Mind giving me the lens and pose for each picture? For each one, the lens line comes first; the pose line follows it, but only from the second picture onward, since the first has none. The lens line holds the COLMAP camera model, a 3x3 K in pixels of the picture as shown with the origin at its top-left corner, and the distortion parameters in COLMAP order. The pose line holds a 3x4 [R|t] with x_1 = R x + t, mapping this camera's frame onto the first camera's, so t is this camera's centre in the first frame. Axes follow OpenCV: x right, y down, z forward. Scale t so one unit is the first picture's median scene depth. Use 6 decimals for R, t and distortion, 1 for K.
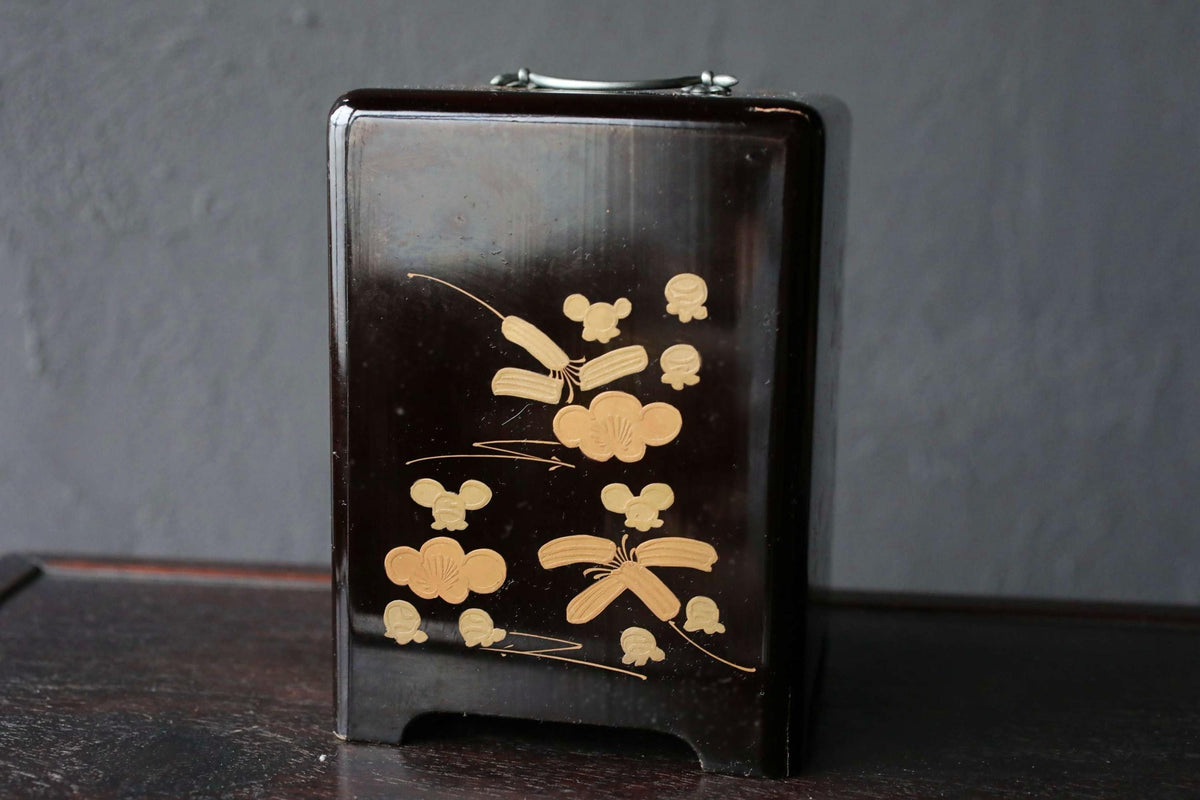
lens RADIAL K [[1818.8, 0, 600.0], [0, 1818.8, 400.0], [0, 0, 1]] dist [-0.017809, 0.159699]
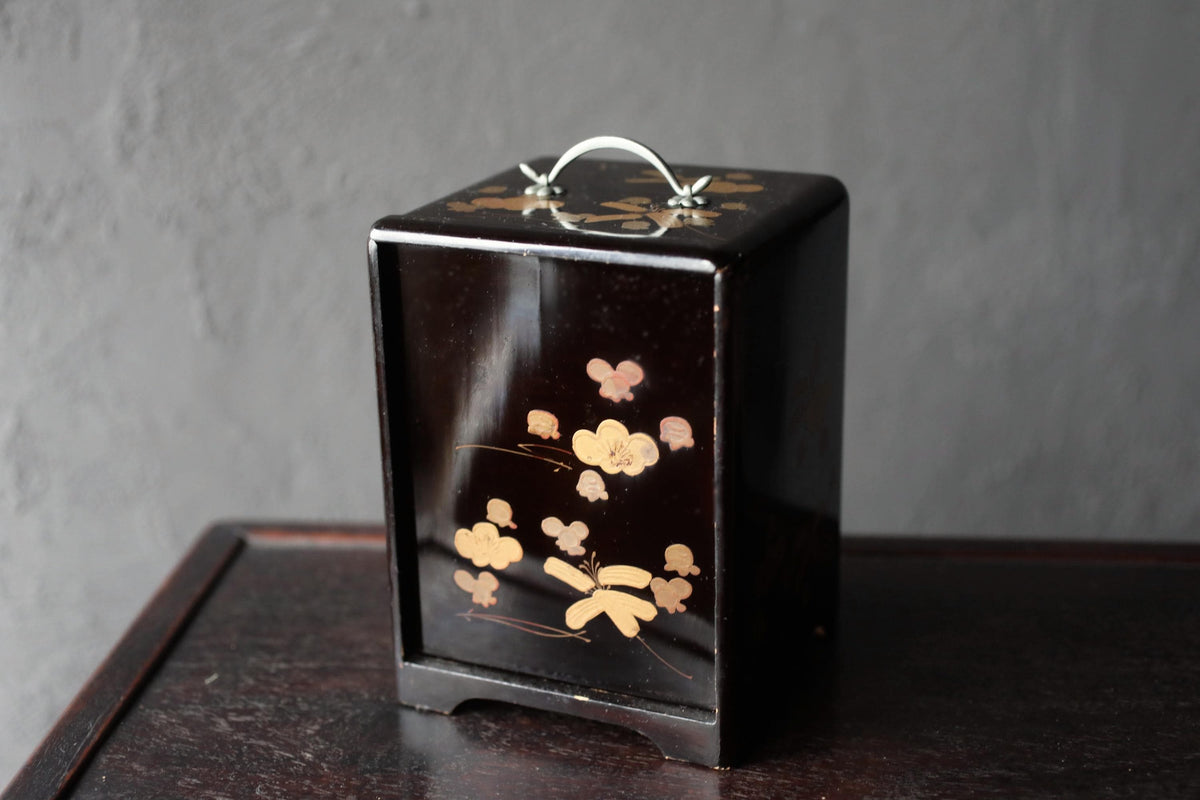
lens RADIAL K [[1793.7, 0, 600.0], [0, 1793.7, 400.0], [0, 0, 1]] dist [-0.030172, 0.066593]
pose [[0.999067, -0.032119, -0.028886, -0.038413], [0.035950, 0.988965, 0.143720, -0.202184], [0.023951, -0.144625, 0.989197, -0.212559]]
